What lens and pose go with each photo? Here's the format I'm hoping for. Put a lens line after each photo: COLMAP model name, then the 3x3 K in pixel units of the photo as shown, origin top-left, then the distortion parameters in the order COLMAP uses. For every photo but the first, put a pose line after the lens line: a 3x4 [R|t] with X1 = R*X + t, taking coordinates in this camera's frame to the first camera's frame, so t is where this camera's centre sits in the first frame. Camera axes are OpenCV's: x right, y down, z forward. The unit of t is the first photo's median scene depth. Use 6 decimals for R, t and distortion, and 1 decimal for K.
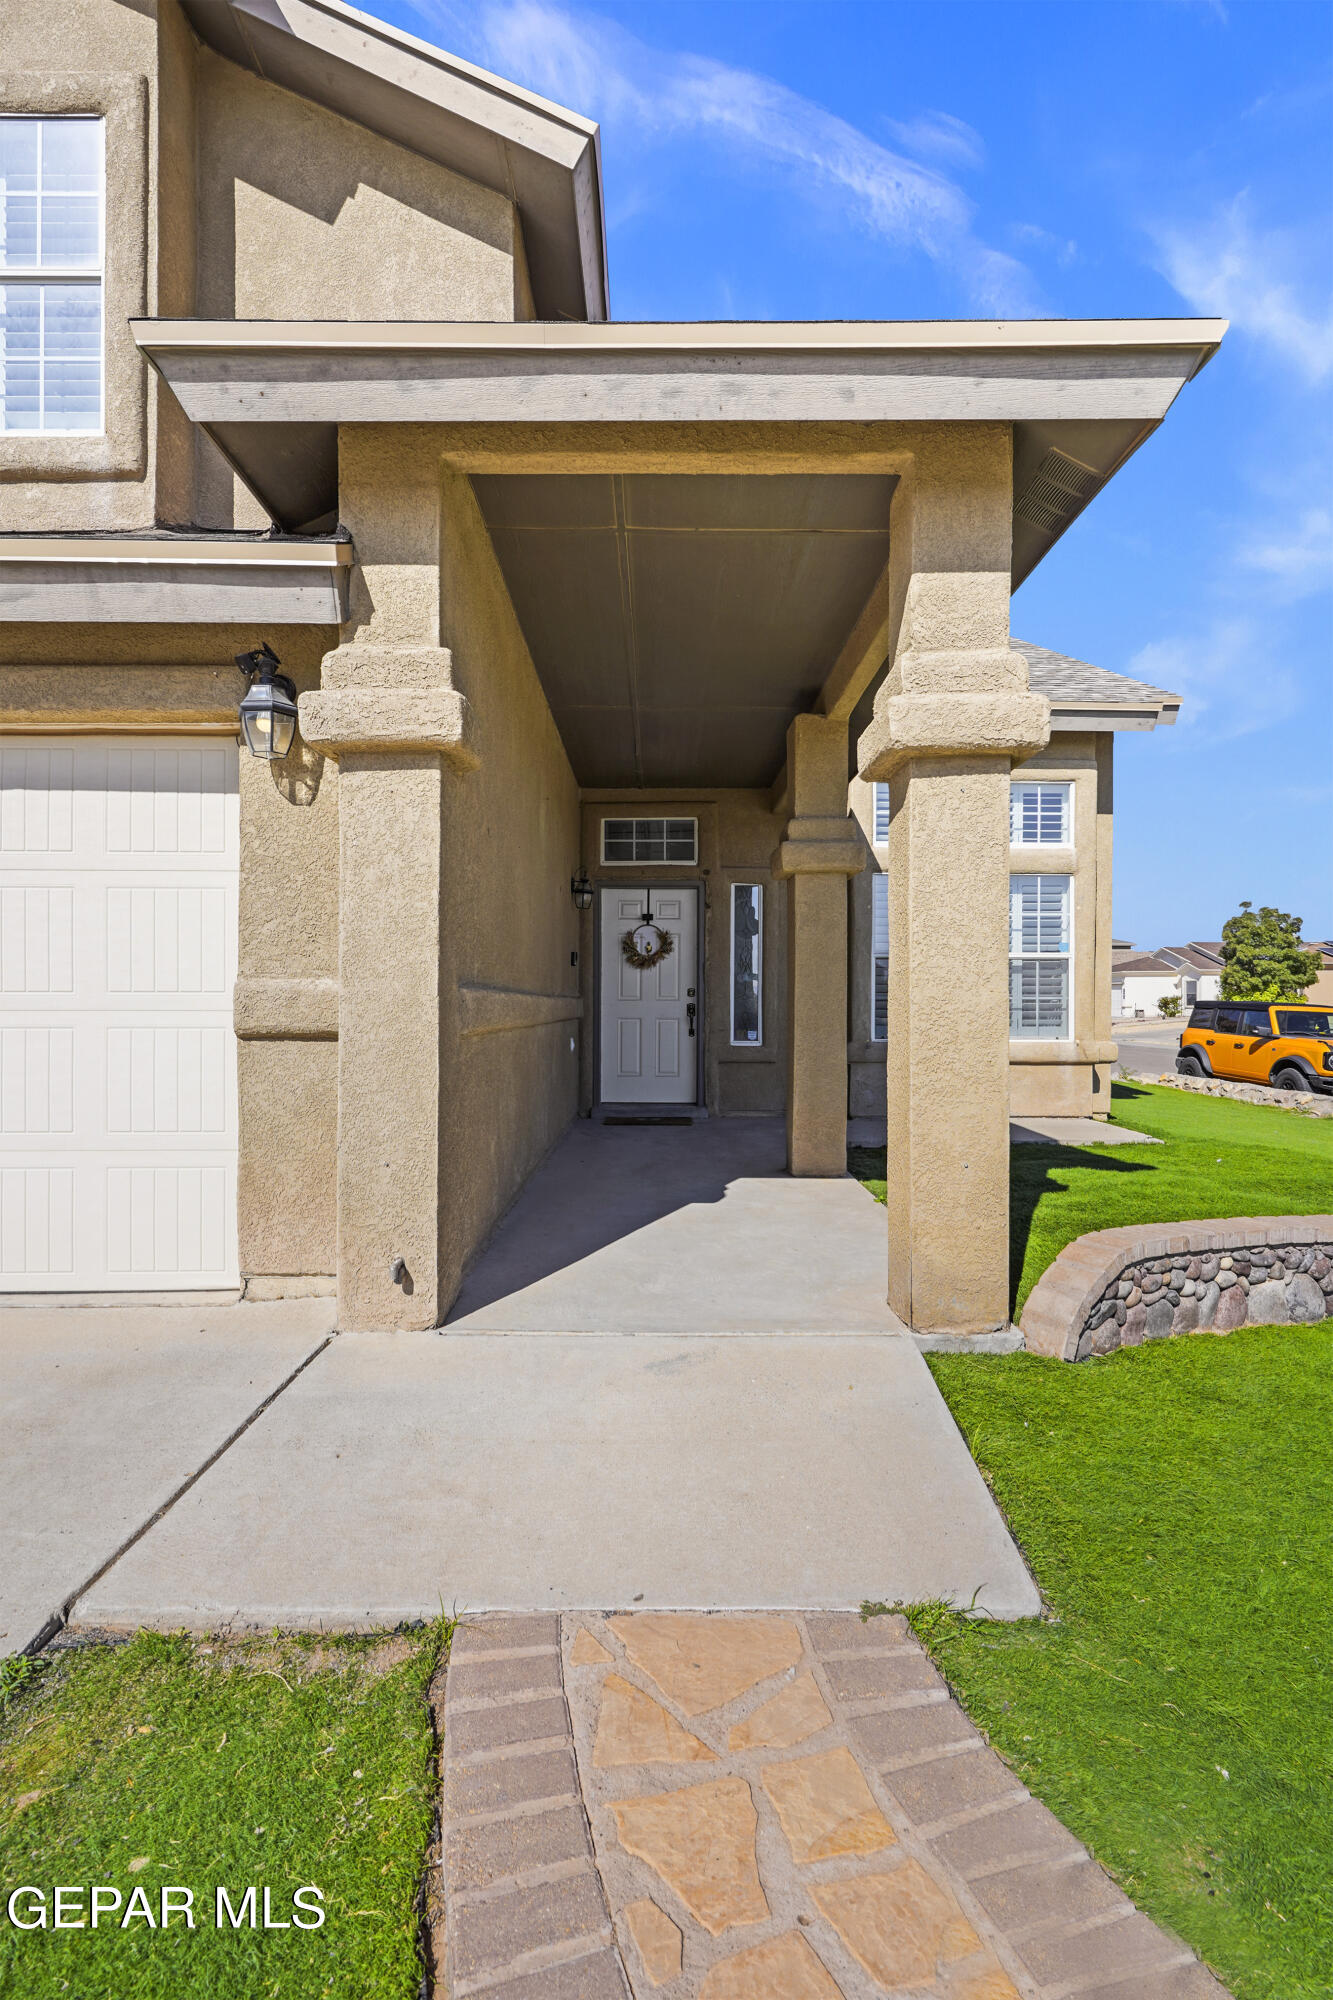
lens RADIAL K [[978.4, 0, 641.0], [0, 978.4, 1011.8], [0, 0, 1]] dist [-0.000539, 0.000425]
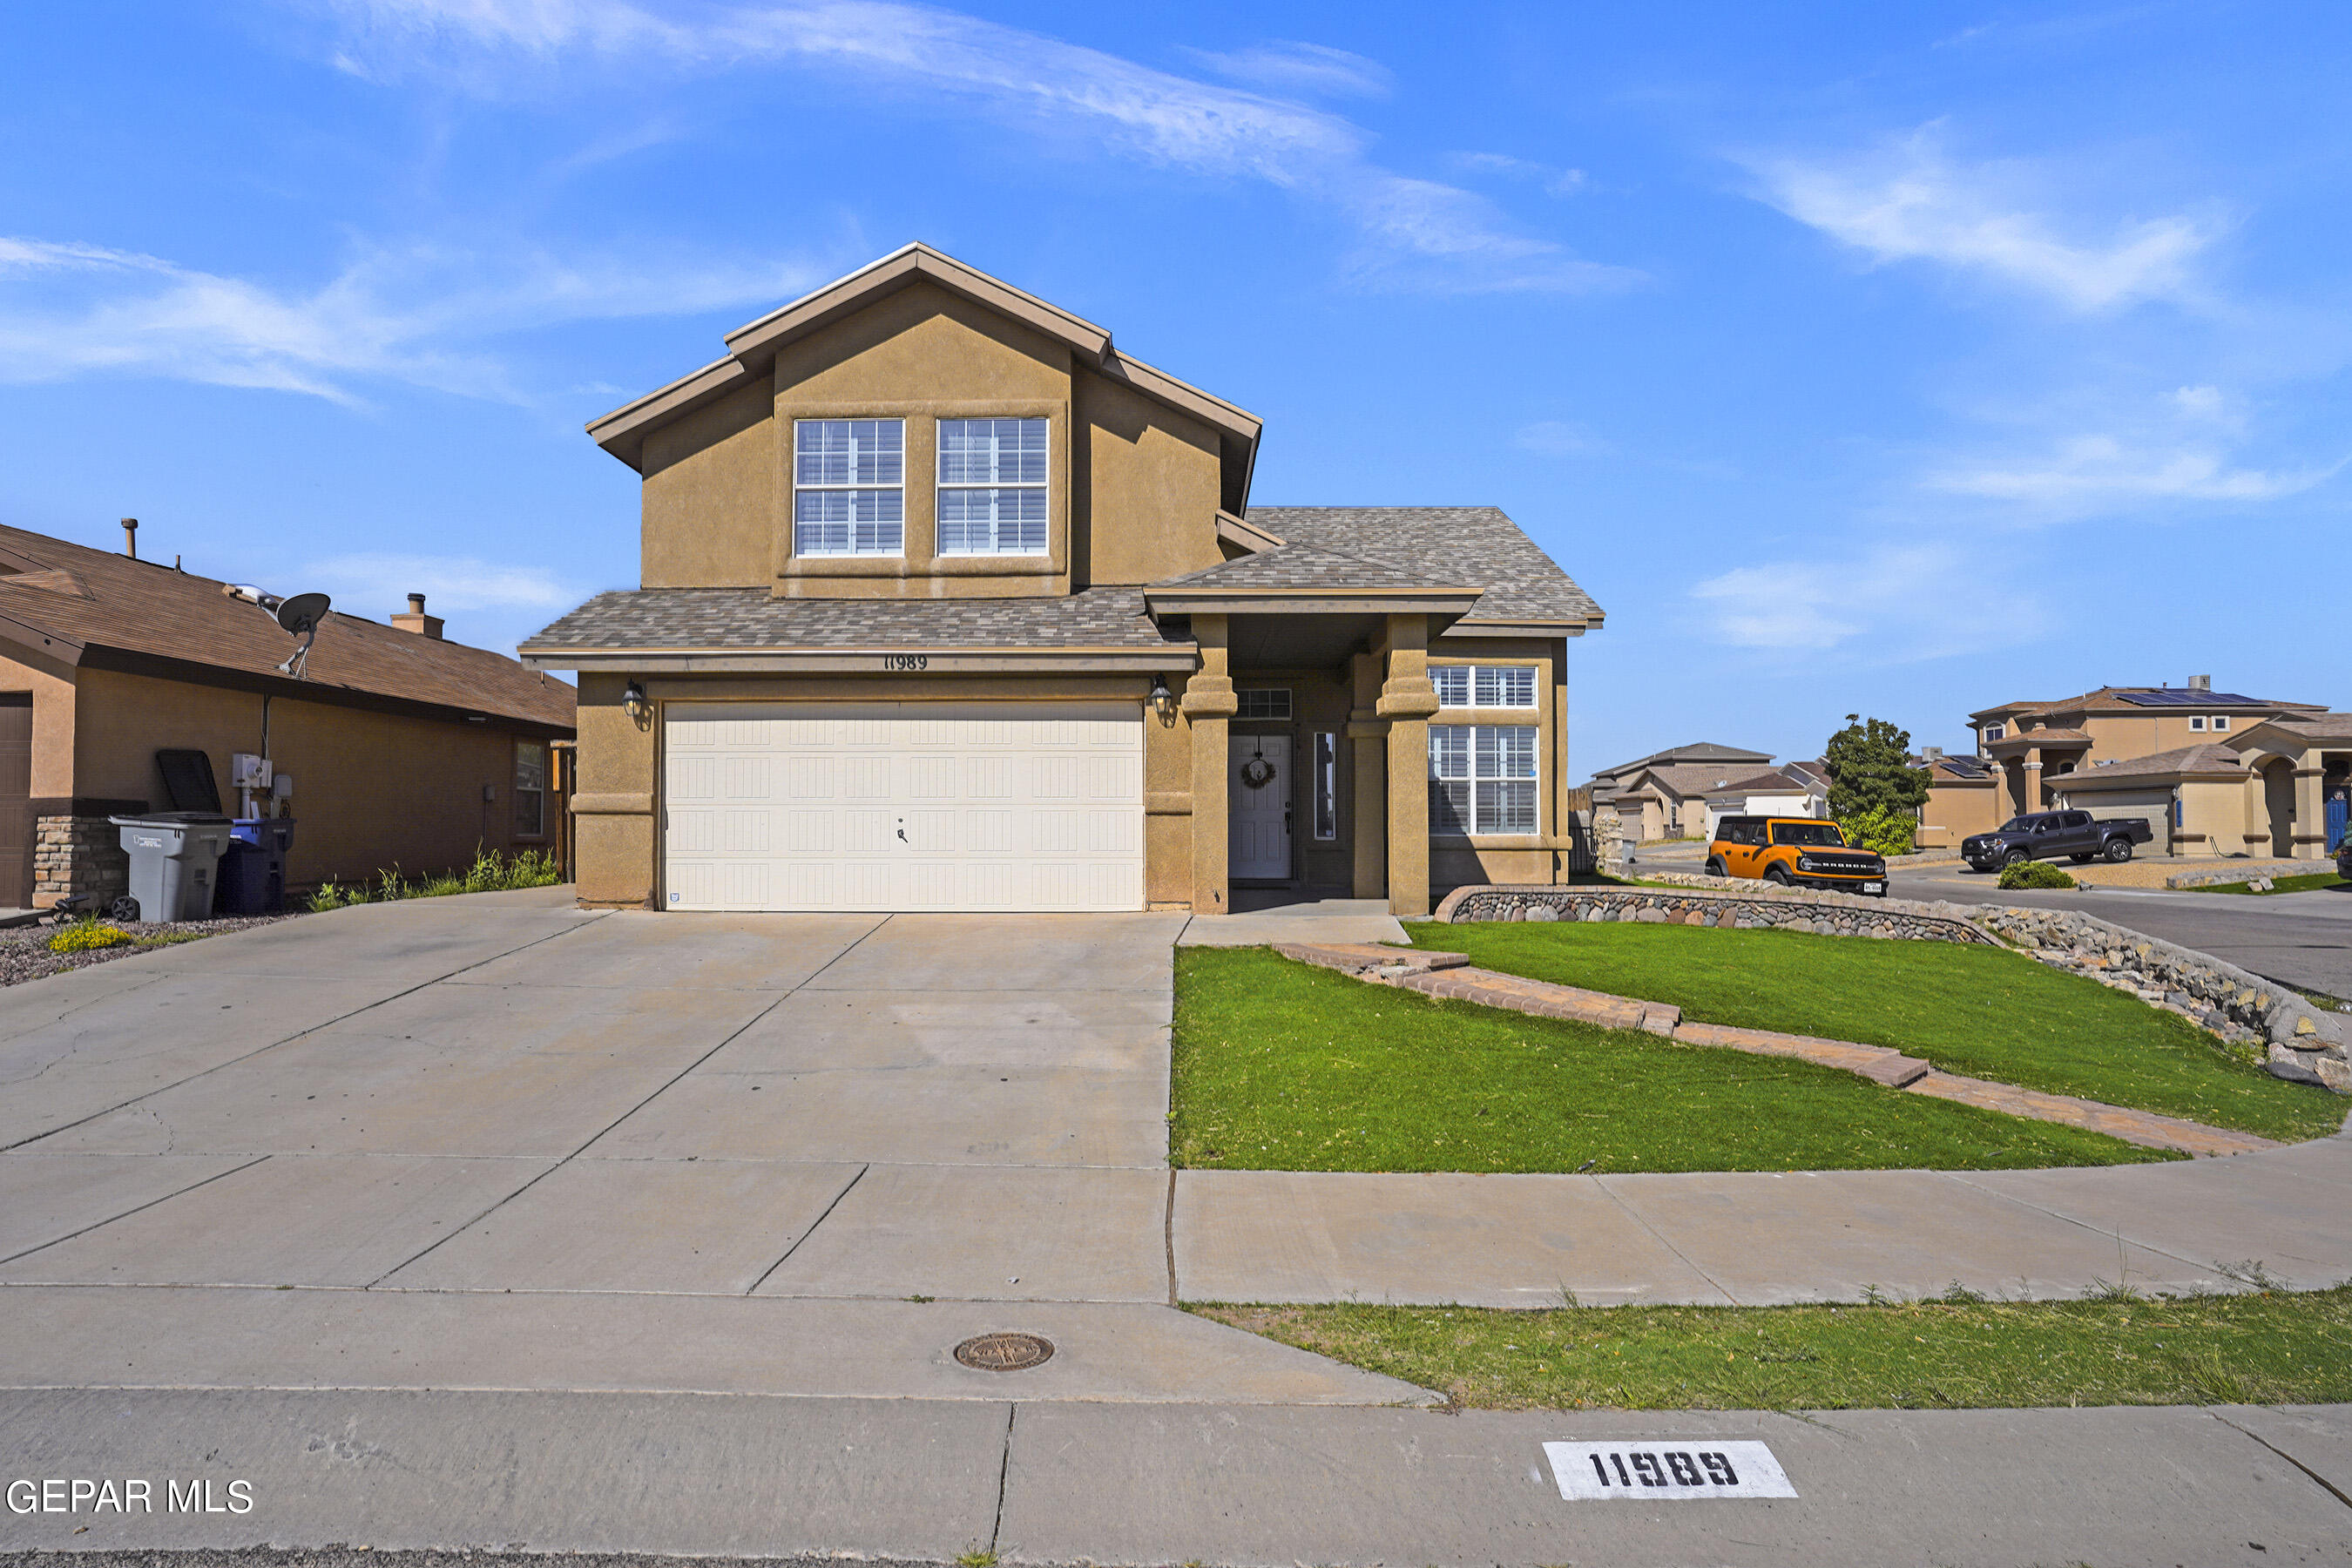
lens RADIAL K [[1379.2, 0, 1130.5], [0, 1379.2, 795.4], [0, 0, 1]] dist [-0.001083, 0.002494]
pose [[0.999883, -0.002914, -0.015002, -0.165307], [0.002323, 0.999227, -0.039242, 0.051299], [0.015105, 0.039203, 0.999117, -1.166323]]
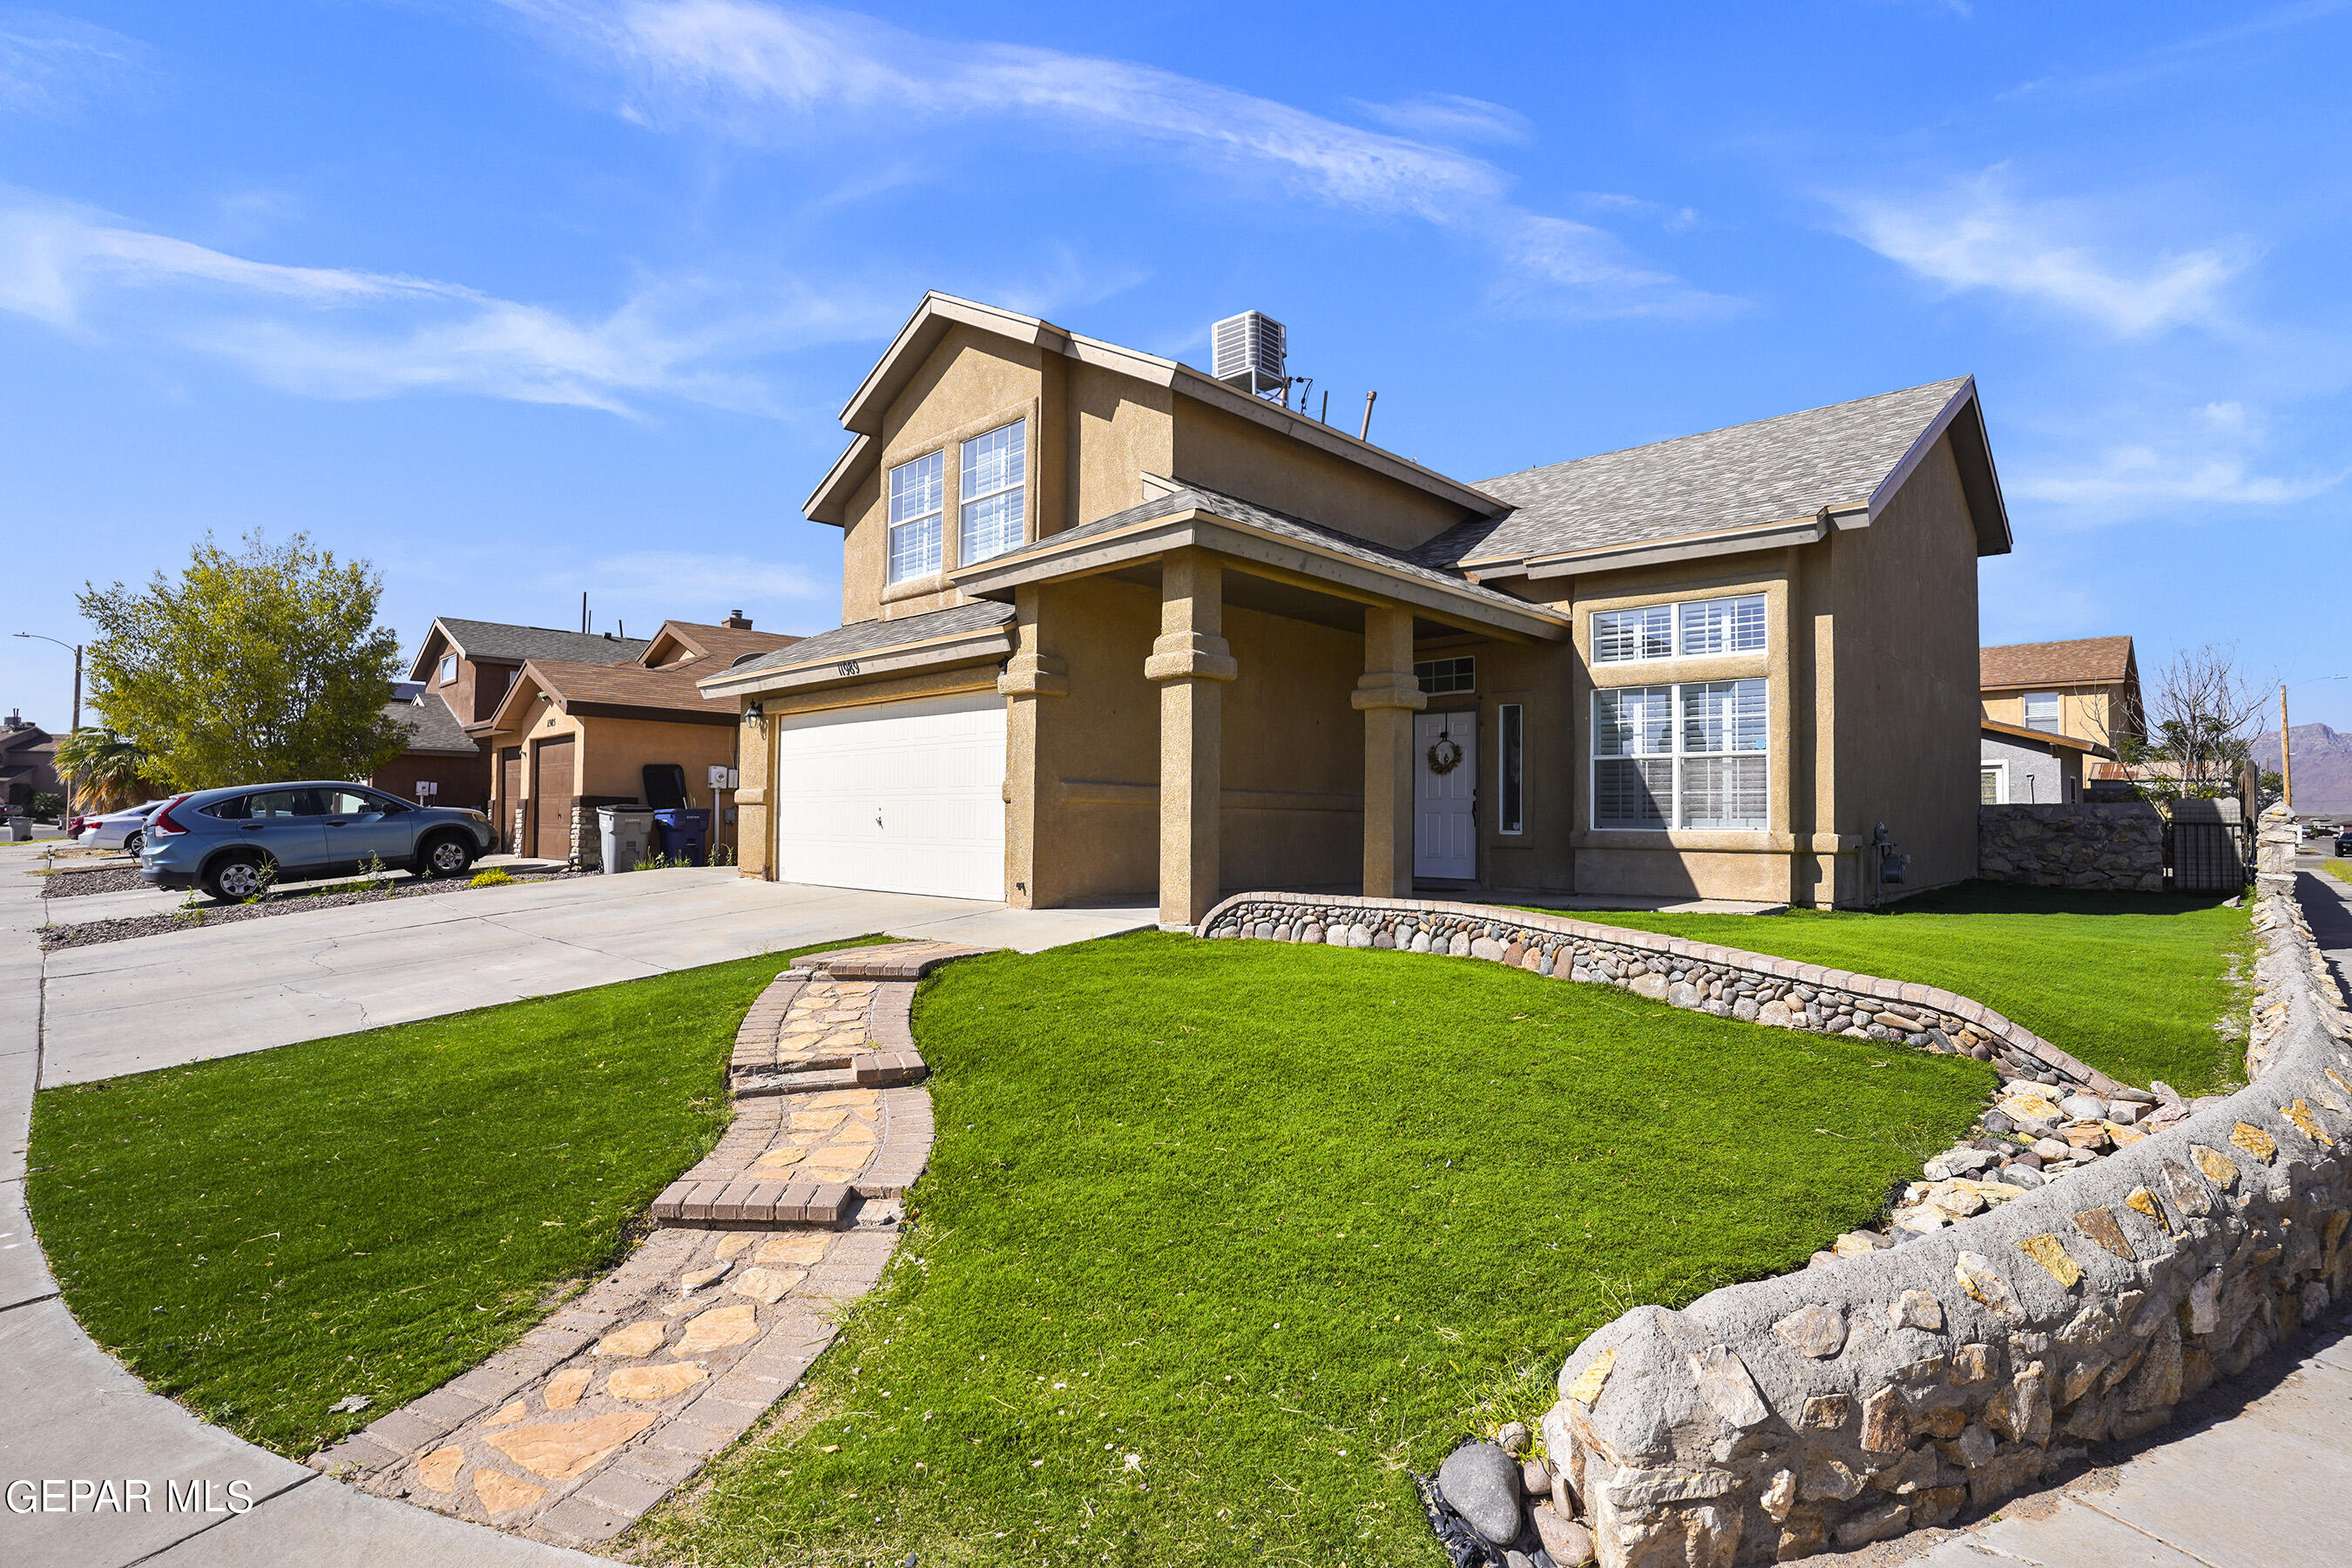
lens RADIAL K [[1150.5, 0, 1149.3], [0, 1150.5, 782.3], [0, 0, 1]] dist [-0.000539, 0.000425]
pose [[0.705004, -0.020737, -0.708901, 0.855546], [-0.016711, 0.998809, -0.045837, 0.045245], [0.709007, 0.044161, 0.703817, -0.375587]]
